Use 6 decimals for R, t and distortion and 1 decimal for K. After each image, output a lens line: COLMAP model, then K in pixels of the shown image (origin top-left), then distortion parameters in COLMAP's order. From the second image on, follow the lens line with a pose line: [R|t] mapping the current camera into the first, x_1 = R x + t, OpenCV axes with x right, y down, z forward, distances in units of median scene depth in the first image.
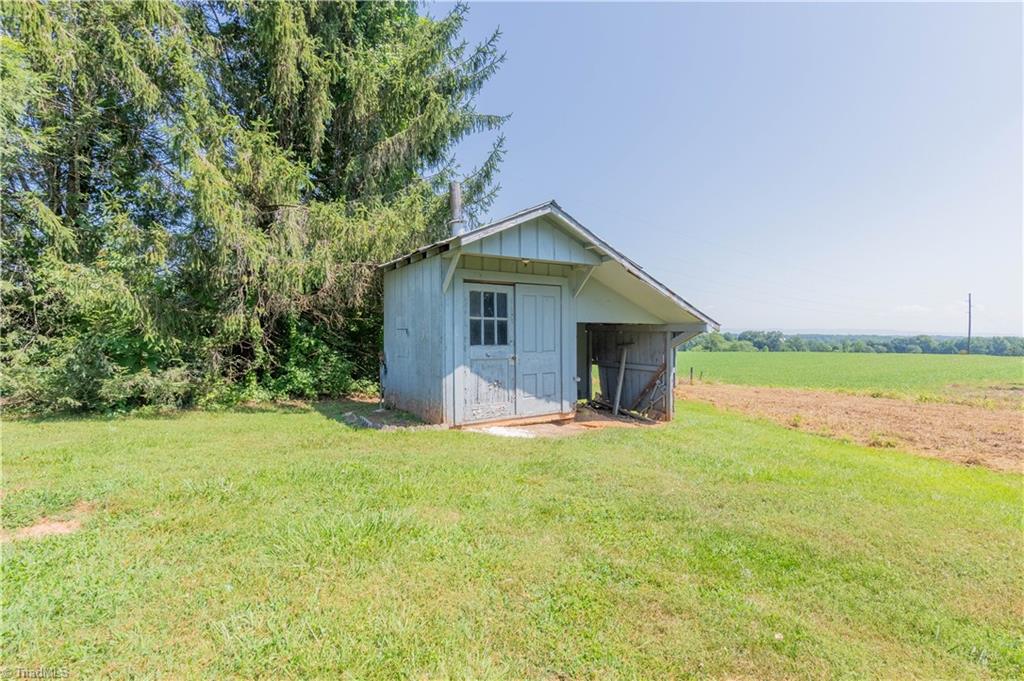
lens RADIAL K [[468.0, 0, 523.2], [0, 468.0, 336.9], [0, 0, 1]] dist [-0.004527, 0.001022]
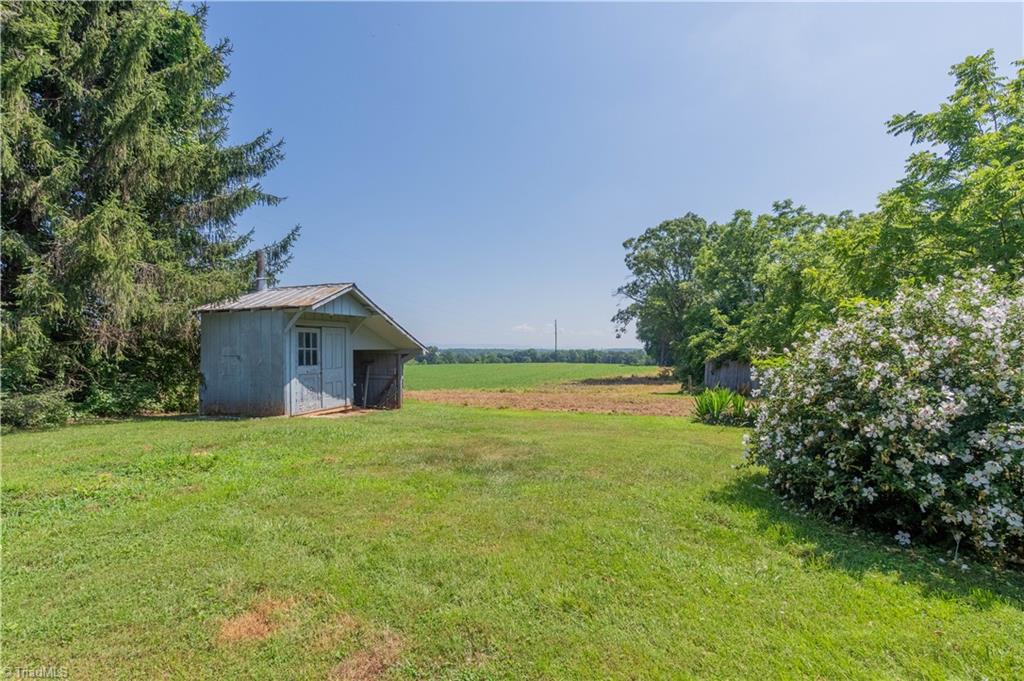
lens RADIAL K [[468.0, 0, 517.2], [0, 468.0, 338.6], [0, 0, 1]] dist [-0.004527, 0.001022]
pose [[0.779942, 0.006828, 0.625814, -0.474296], [0.010921, 0.999640, -0.024517, -0.024979], [-0.625756, 0.025956, 0.779587, -0.650382]]
